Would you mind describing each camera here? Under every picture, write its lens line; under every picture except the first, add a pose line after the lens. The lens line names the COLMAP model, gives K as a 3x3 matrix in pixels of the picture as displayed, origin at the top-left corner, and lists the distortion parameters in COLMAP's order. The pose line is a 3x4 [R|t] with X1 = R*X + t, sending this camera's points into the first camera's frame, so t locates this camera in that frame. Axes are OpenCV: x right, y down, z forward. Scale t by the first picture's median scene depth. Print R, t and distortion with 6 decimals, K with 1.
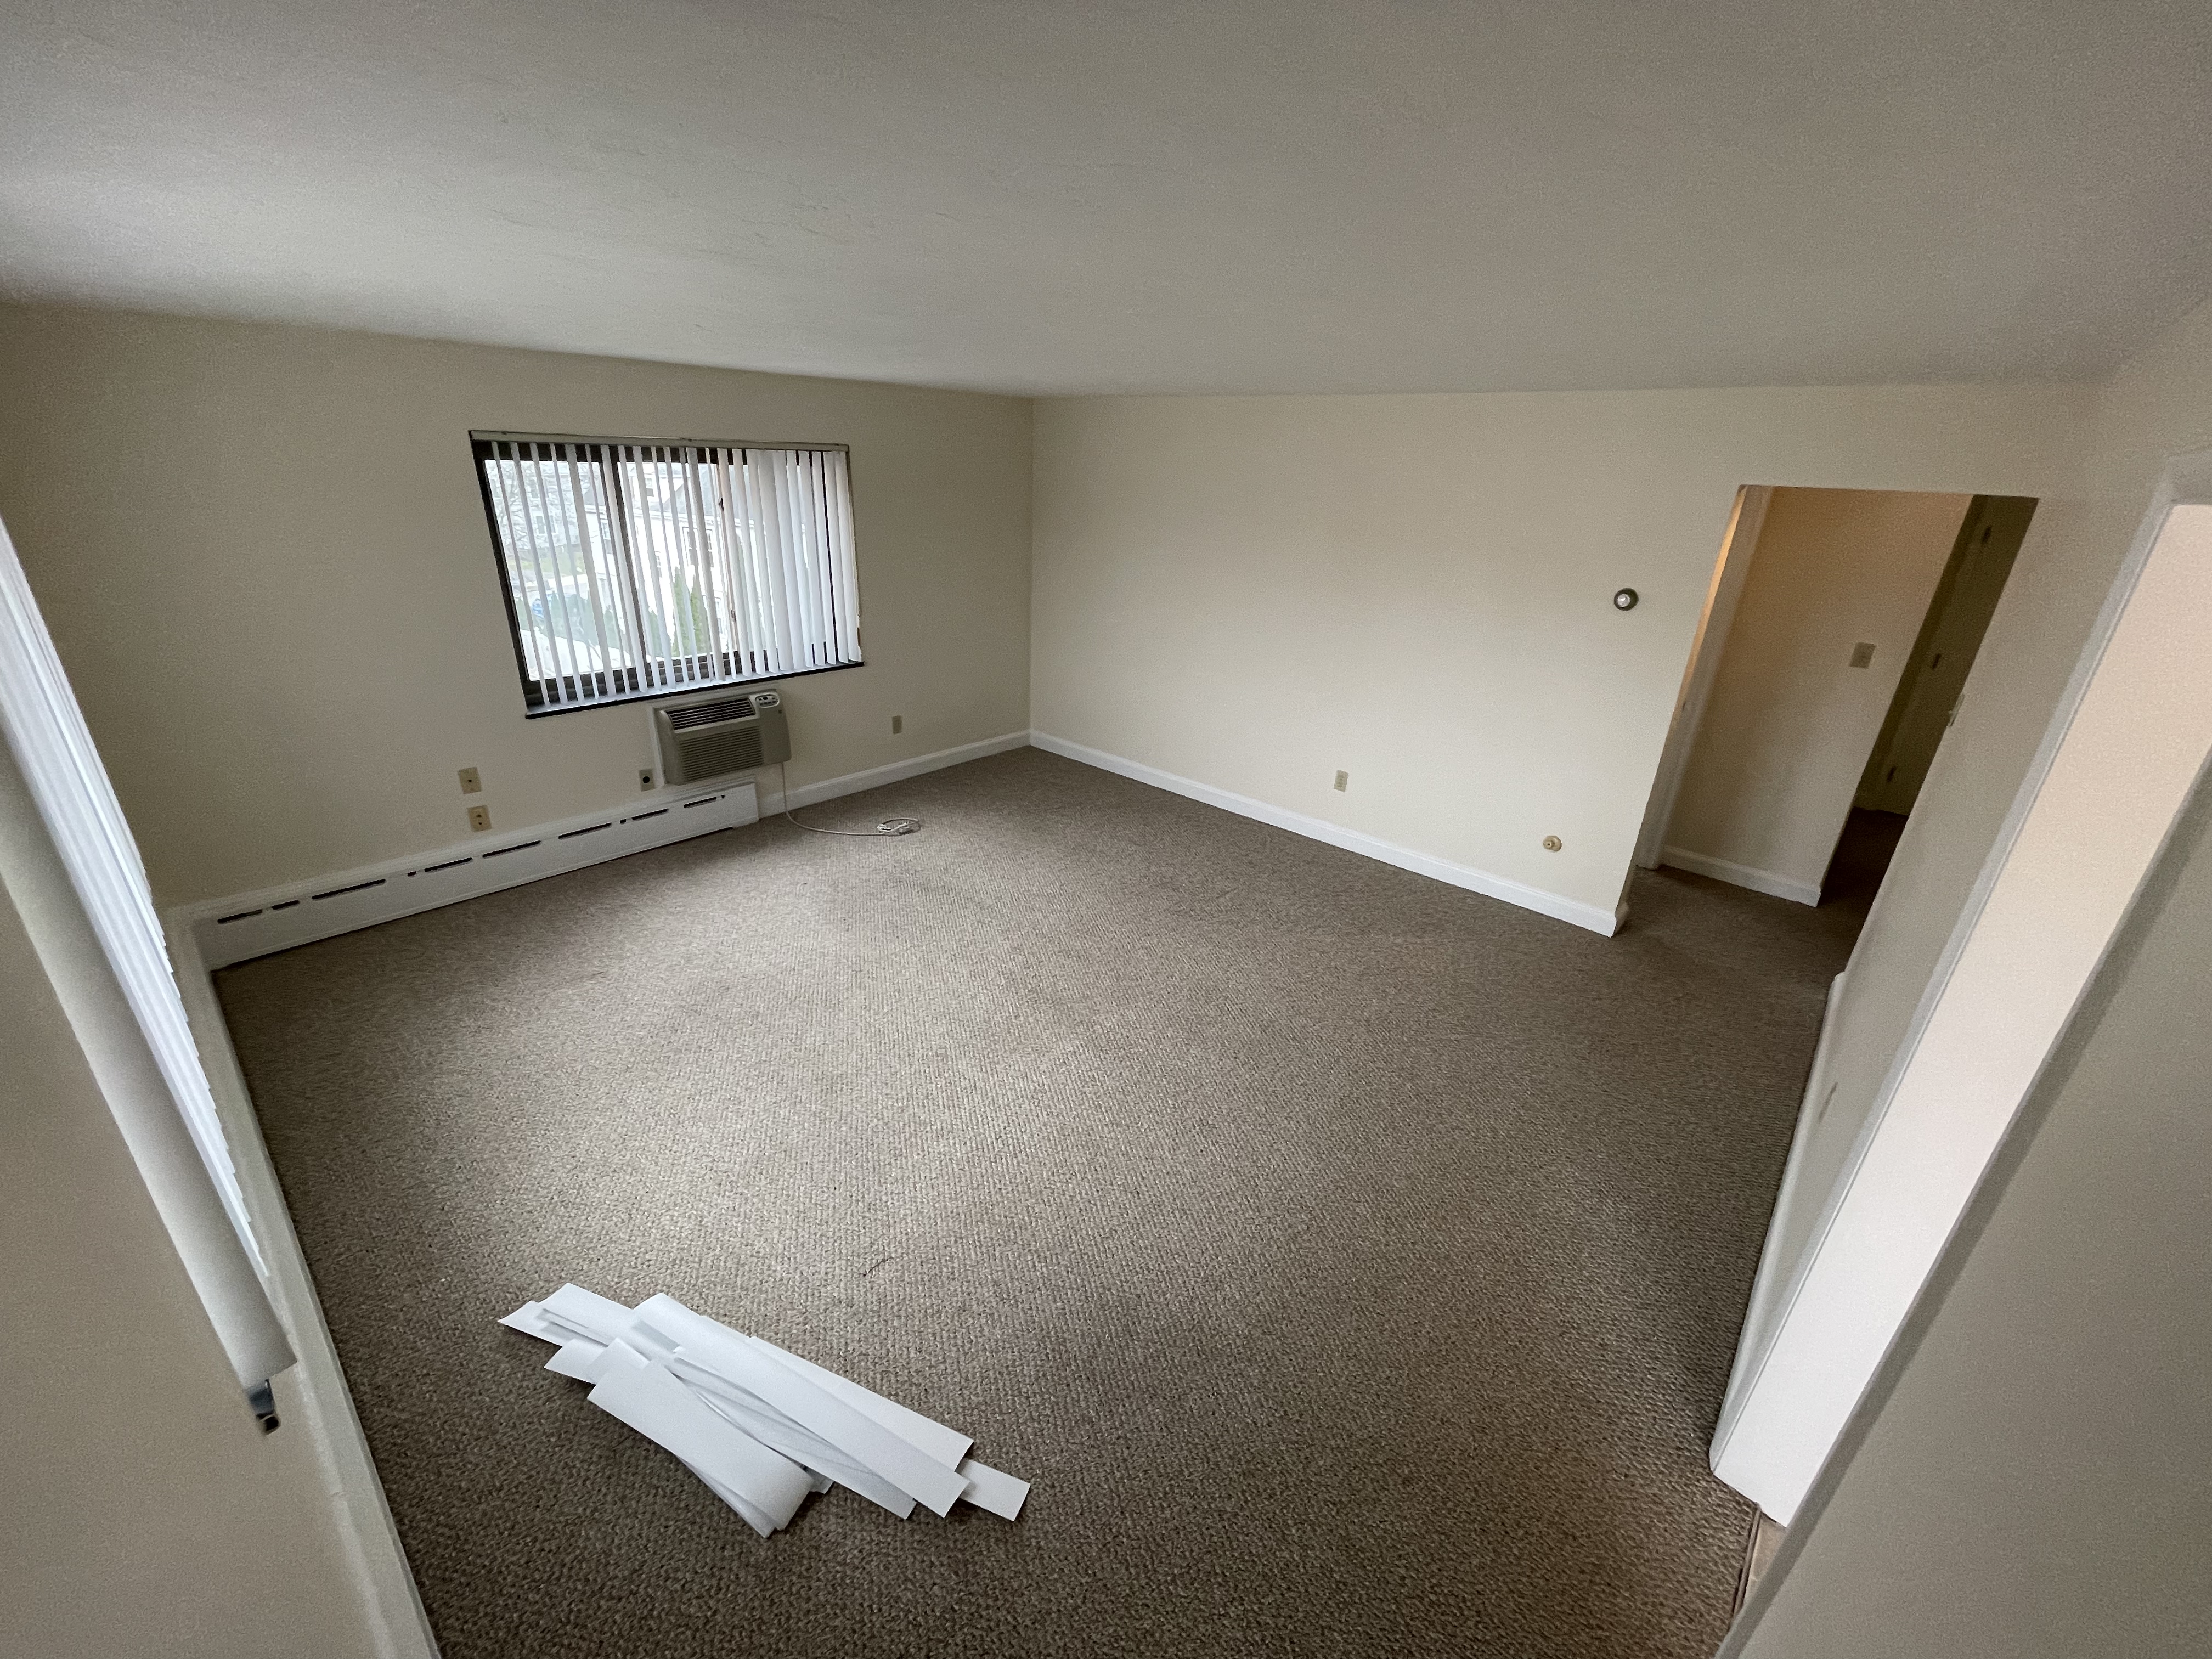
lens RADIAL K [[890.8, 0, 1103.2], [0, 890.8, 832.9], [0, 0, 1]] dist [0.000160, 0.000059]
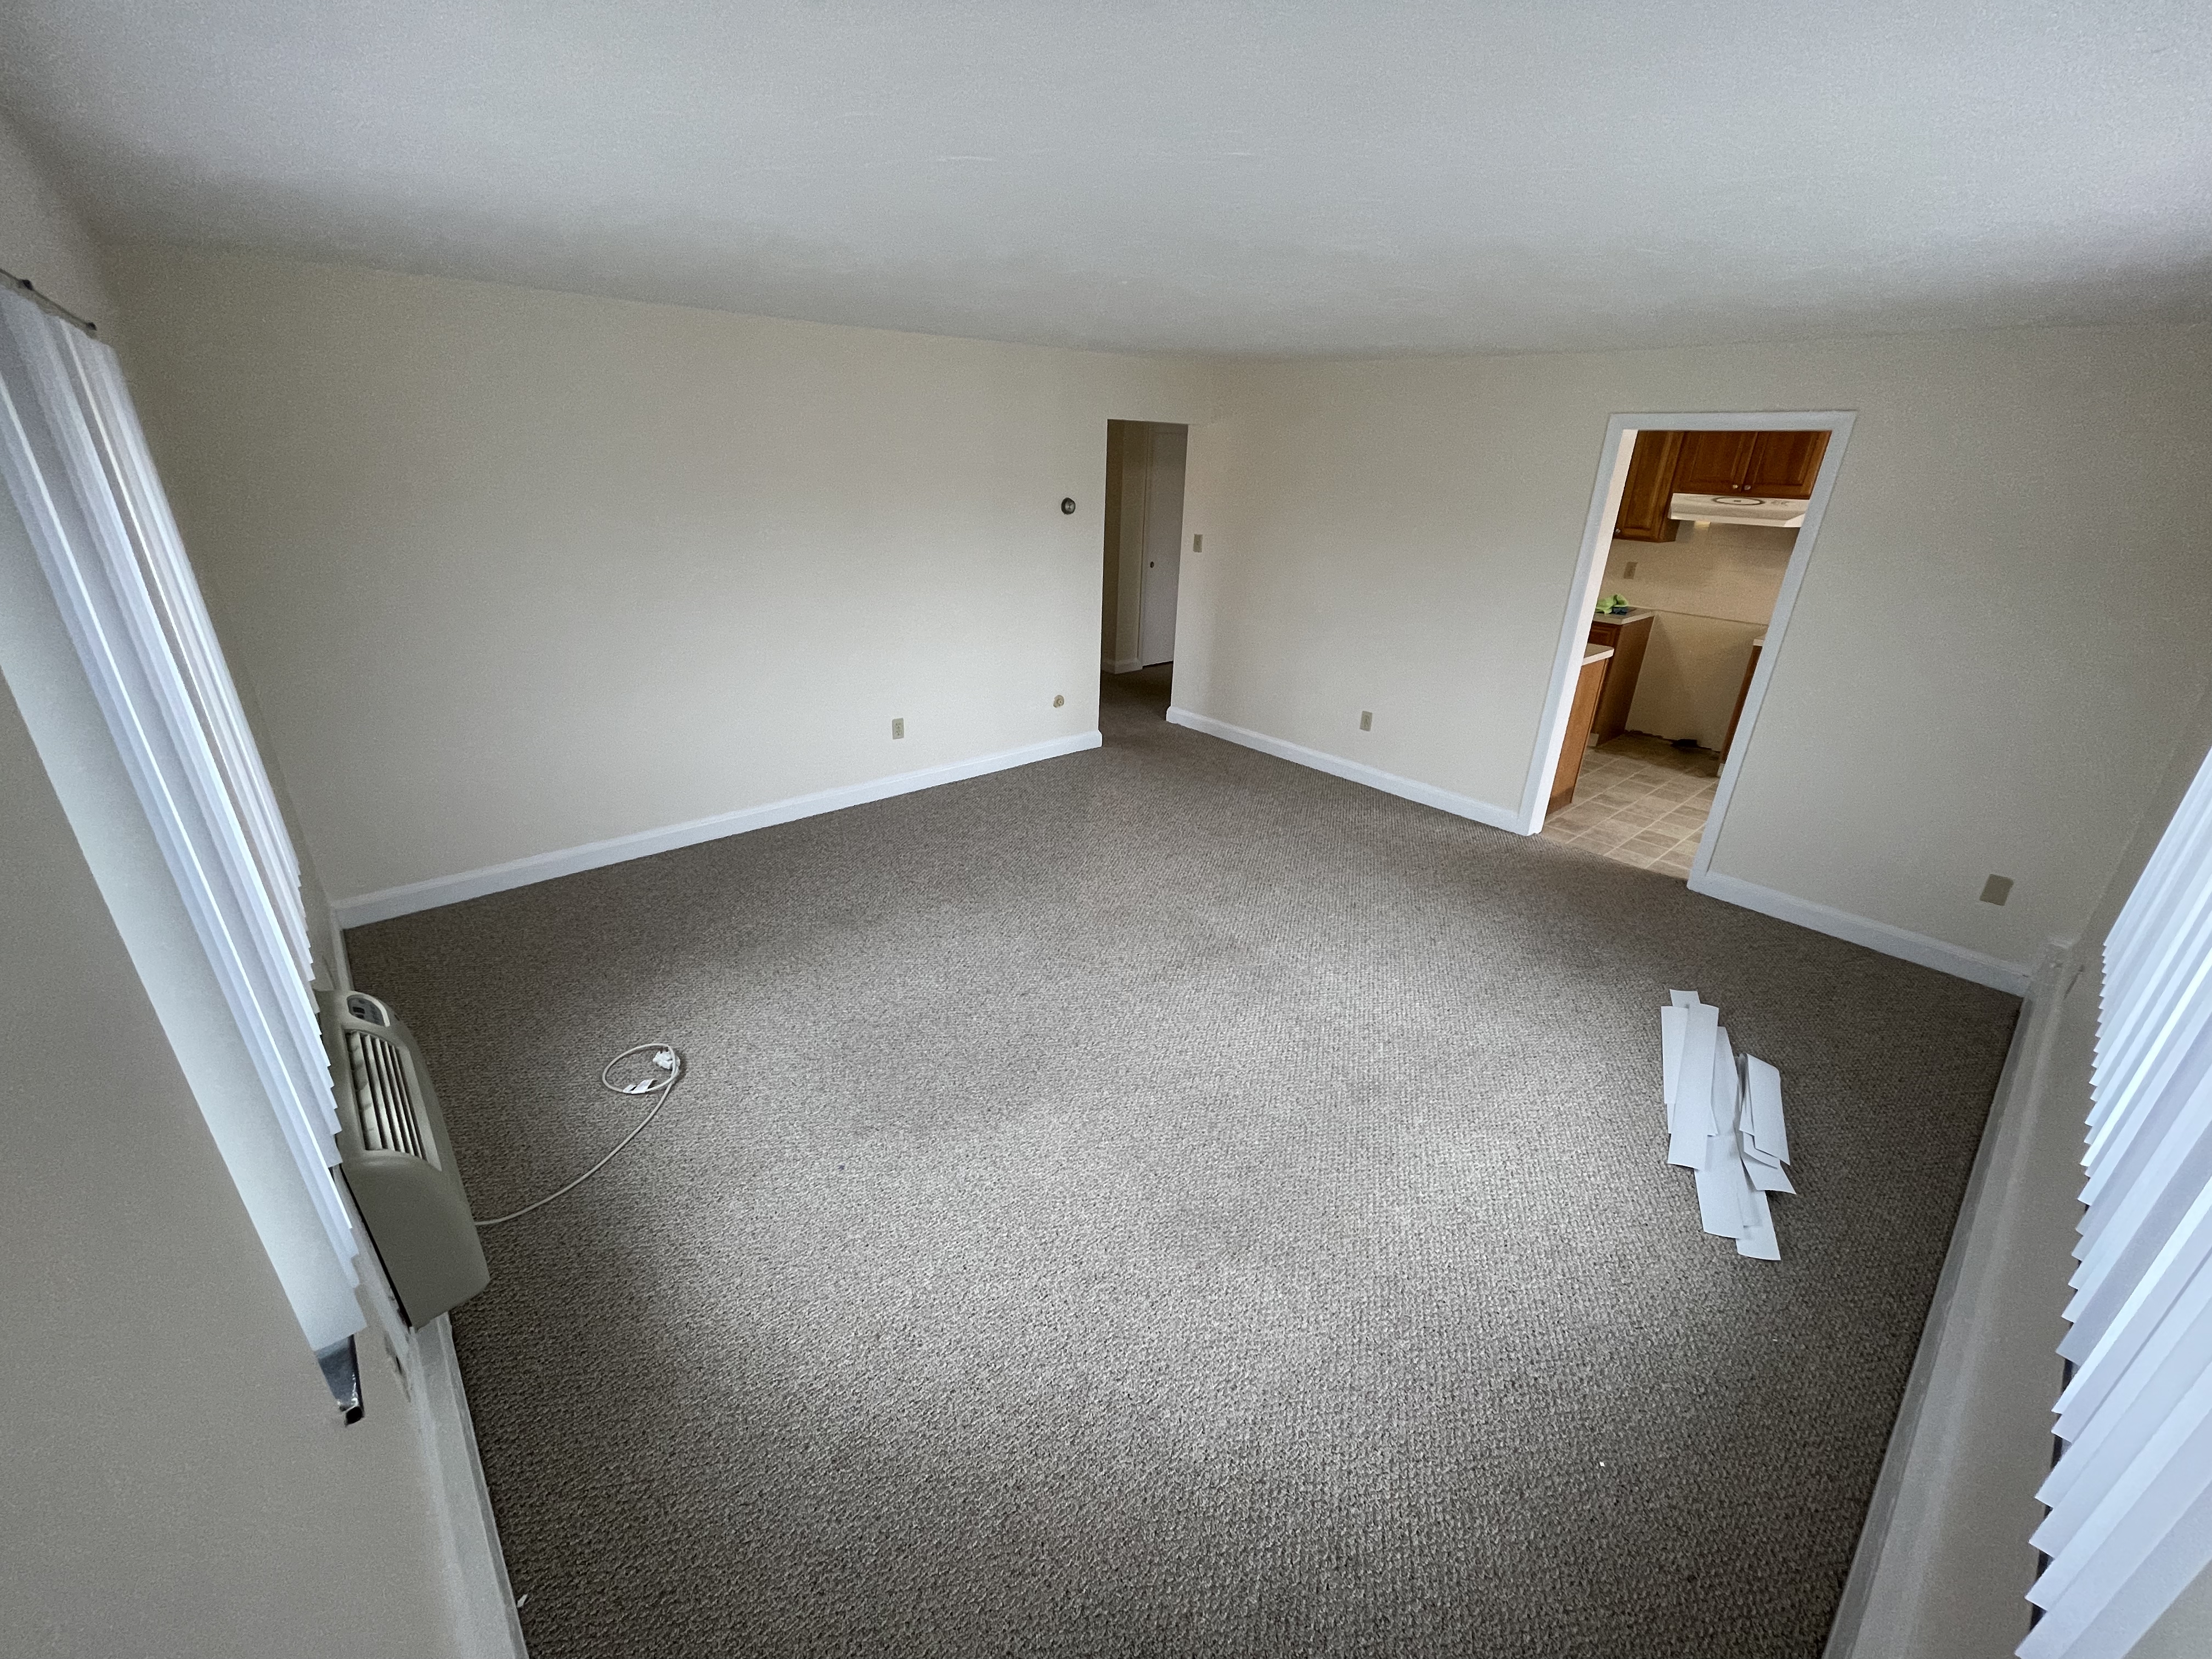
lens RADIAL K [[890.8, 0, 1103.2], [0, 890.8, 832.9], [0, 0, 1]] dist [0.000160, 0.000059]
pose [[0.109982, -0.424496, 0.898725, -0.906840], [0.359377, 0.860020, 0.362236, -0.329972], [-0.926689, 0.283142, 0.247140, 0.812199]]
